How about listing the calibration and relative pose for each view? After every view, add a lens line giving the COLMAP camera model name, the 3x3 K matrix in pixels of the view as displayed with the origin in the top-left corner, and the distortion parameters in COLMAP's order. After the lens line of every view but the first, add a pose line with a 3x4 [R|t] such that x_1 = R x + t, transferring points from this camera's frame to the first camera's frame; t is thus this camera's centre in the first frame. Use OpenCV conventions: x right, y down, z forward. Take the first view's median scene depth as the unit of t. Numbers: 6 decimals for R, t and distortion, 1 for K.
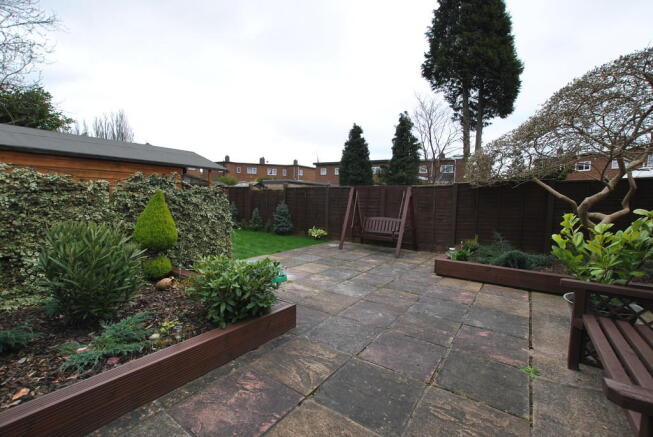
lens RADIAL K [[284.3, 0, 326.5], [0, 284.3, 218.5], [0, 0, 1]] dist [-0.014640, -0.000085]
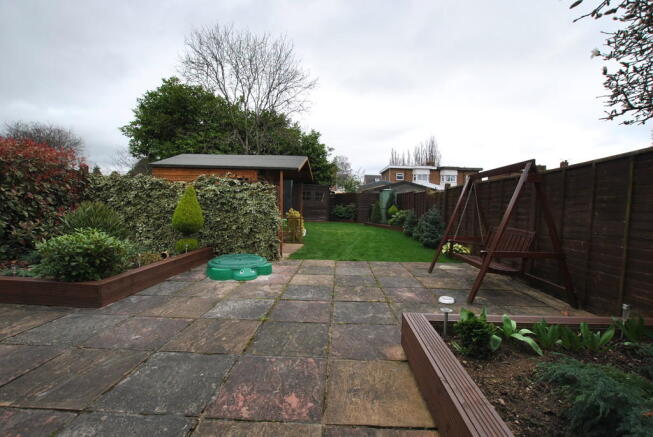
lens RADIAL K [[284.3, 0, 326.5], [0, 284.3, 218.5], [0, 0, 1]] dist [-0.014640, -0.000085]
pose [[0.548417, 0.028919, -0.835705, 0.806538], [-0.073940, 0.997164, -0.014016, 0.021331], [0.832929, 0.069479, 0.549000, 0.793138]]
